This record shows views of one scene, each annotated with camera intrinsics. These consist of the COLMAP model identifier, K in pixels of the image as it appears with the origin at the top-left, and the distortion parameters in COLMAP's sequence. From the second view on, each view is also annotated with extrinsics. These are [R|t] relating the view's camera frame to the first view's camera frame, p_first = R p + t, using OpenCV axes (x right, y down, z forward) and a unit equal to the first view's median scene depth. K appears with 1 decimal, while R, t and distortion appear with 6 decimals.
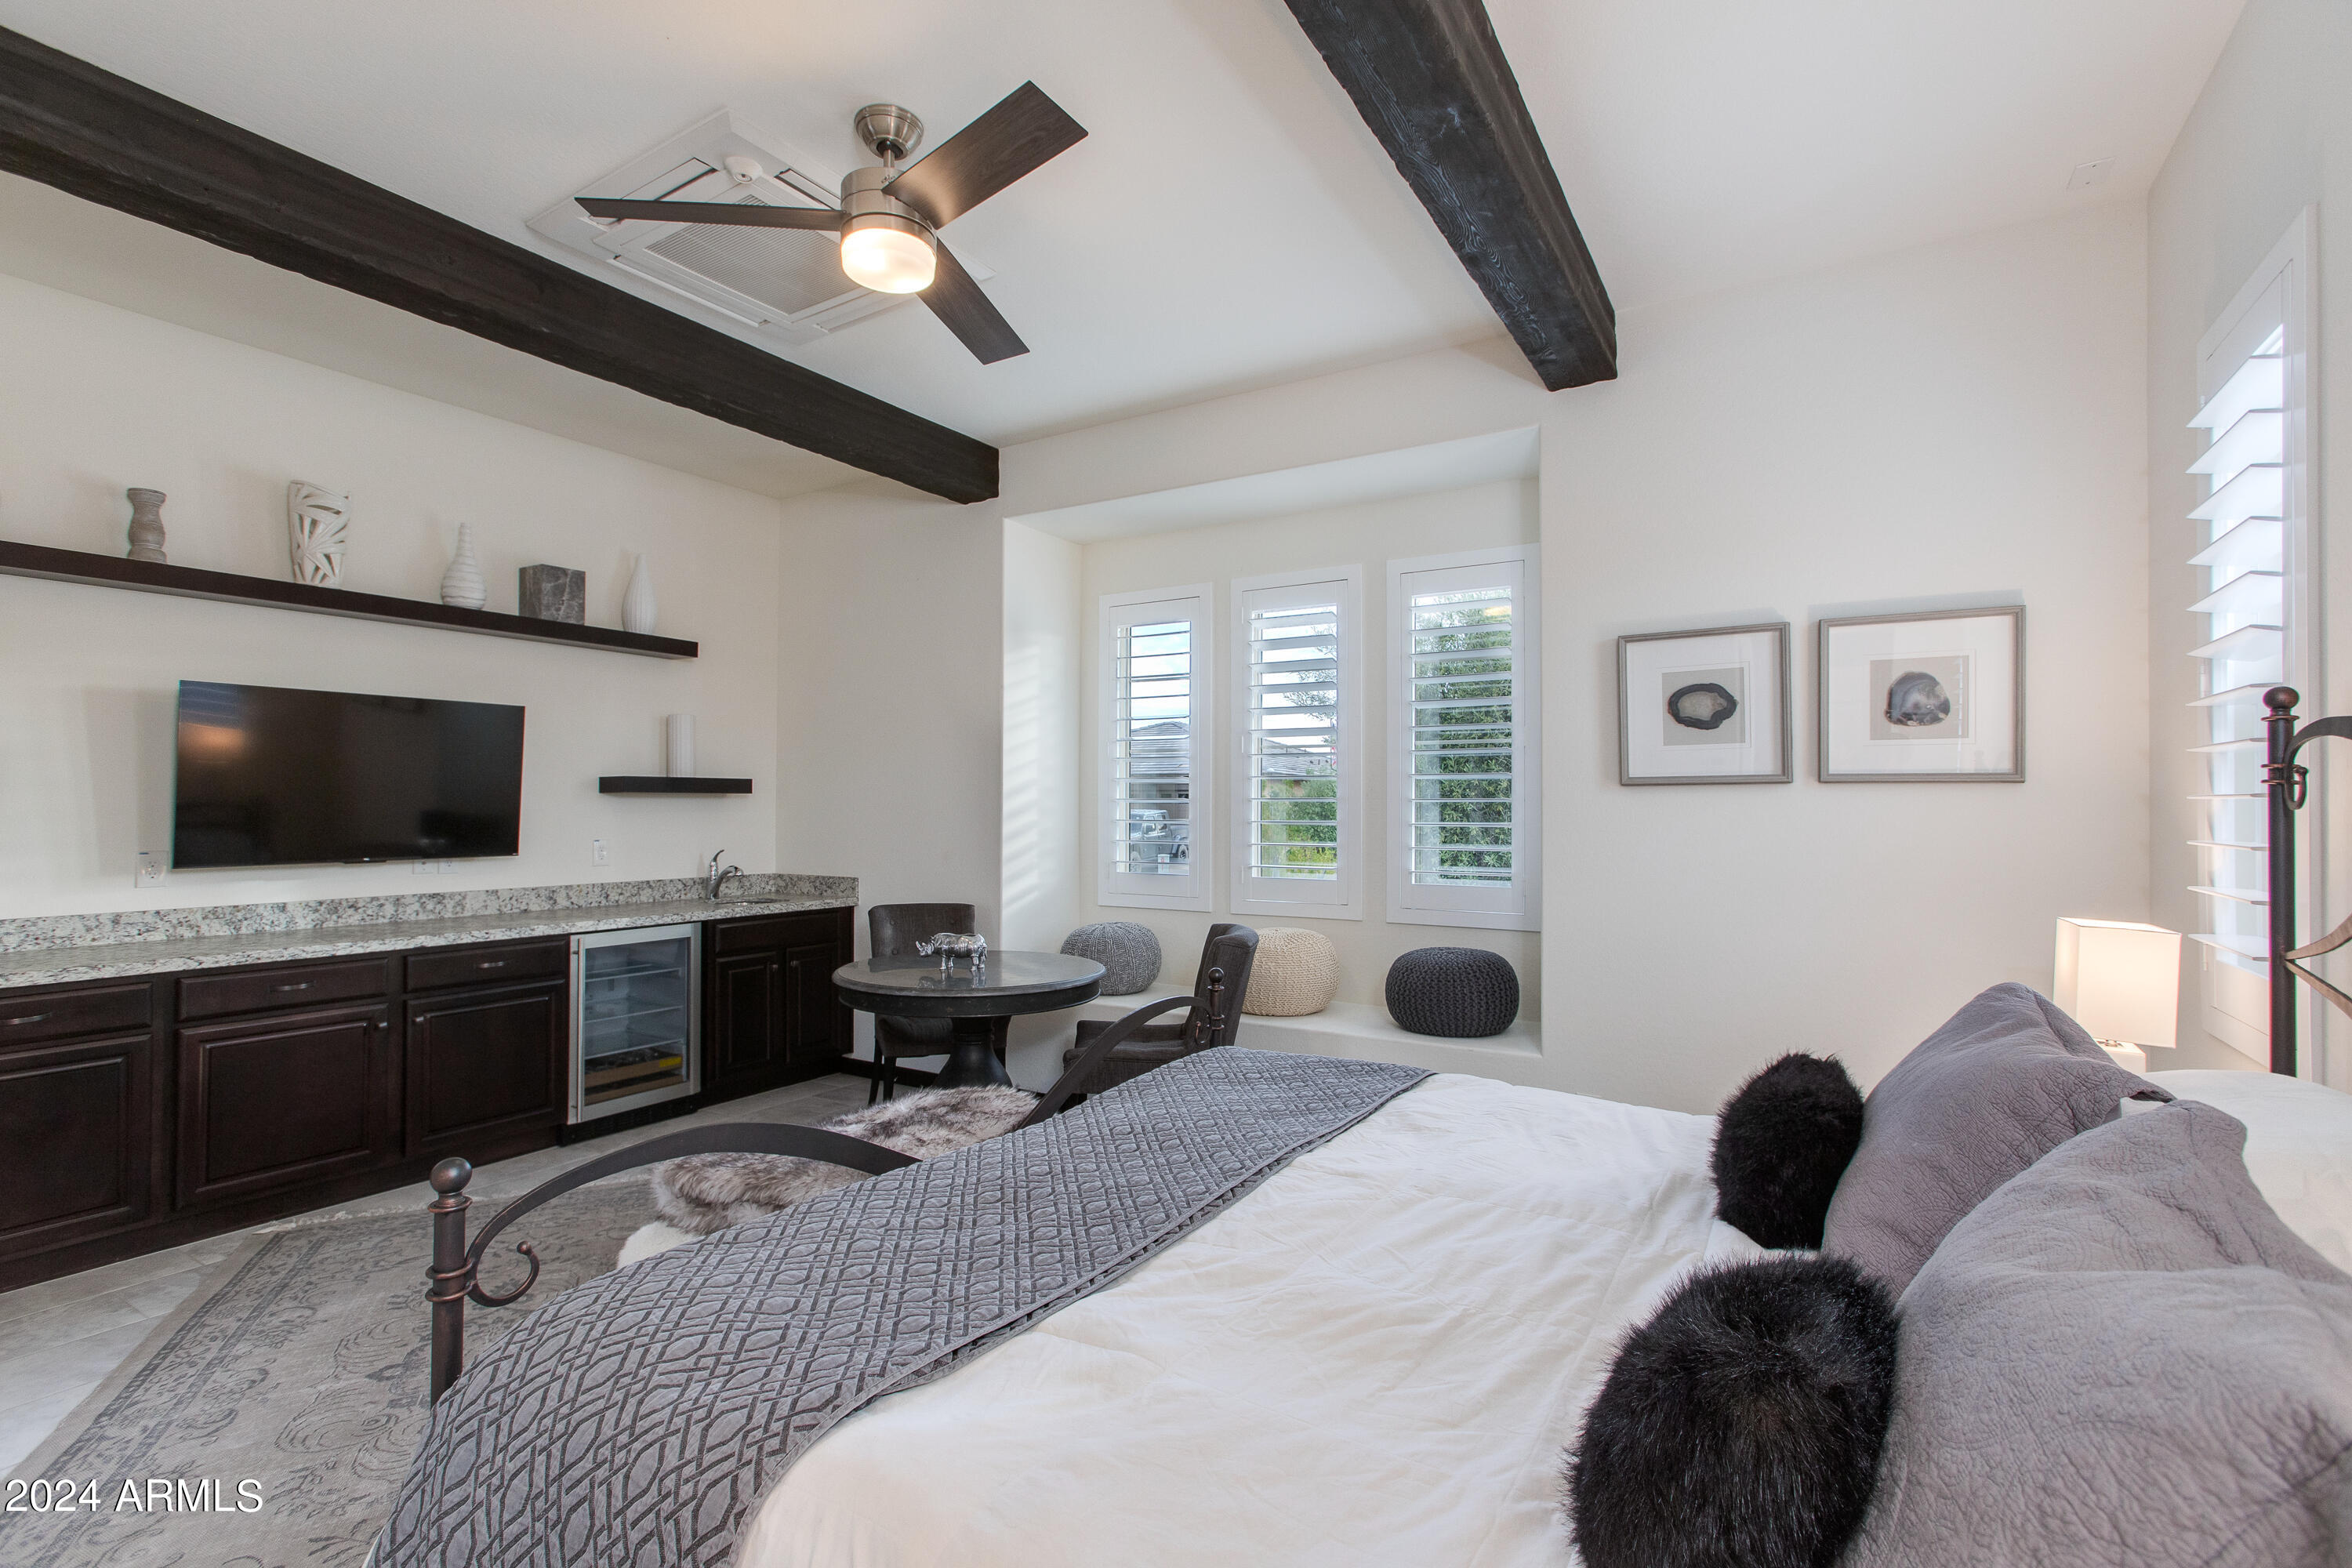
lens RADIAL K [[1065.4, 0, 1175.1], [0, 1065.4, 791.4], [0, 0, 1]] dist [-0.000806, 0.002497]
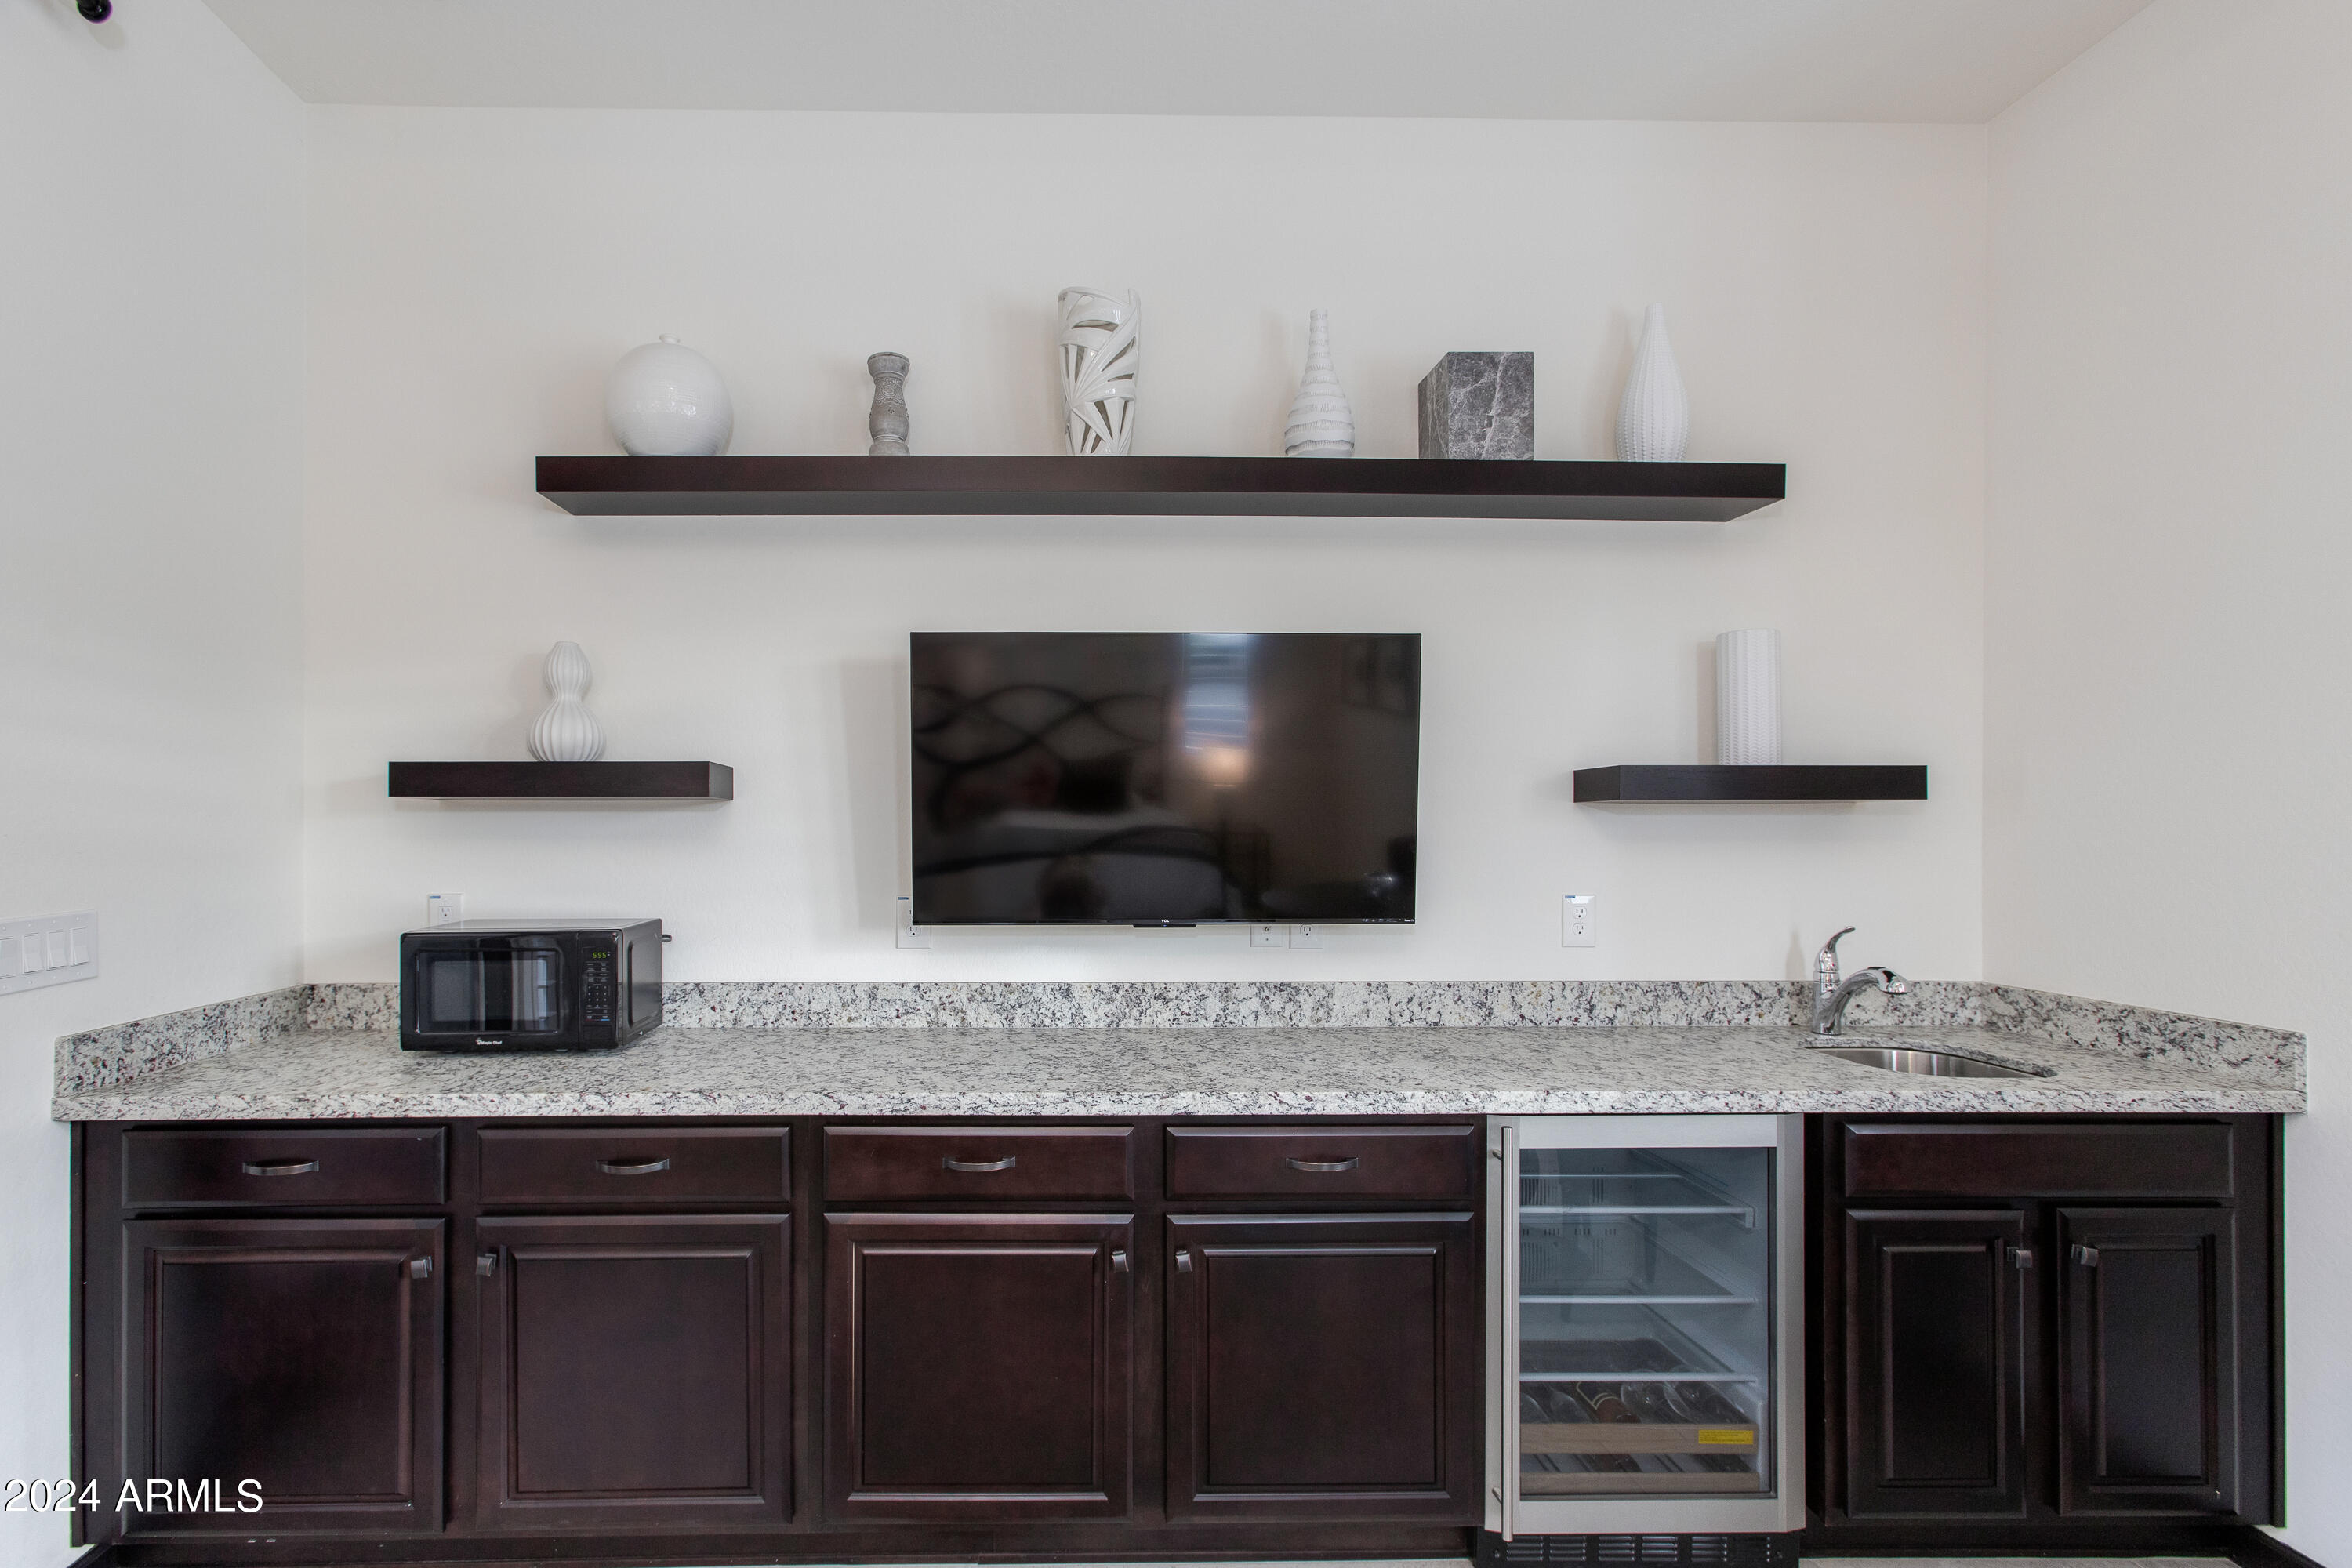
lens RADIAL K [[1065.4, 0, 1077.0], [0, 1065.4, 823.8], [0, 0, 1]] dist [-0.000806, 0.002497]
pose [[0.542949, -0.004560, -0.839753, -0.267597], [0.012335, 0.999921, 0.002546, 0.008313], [0.839675, -0.011740, 0.542963, 0.578145]]
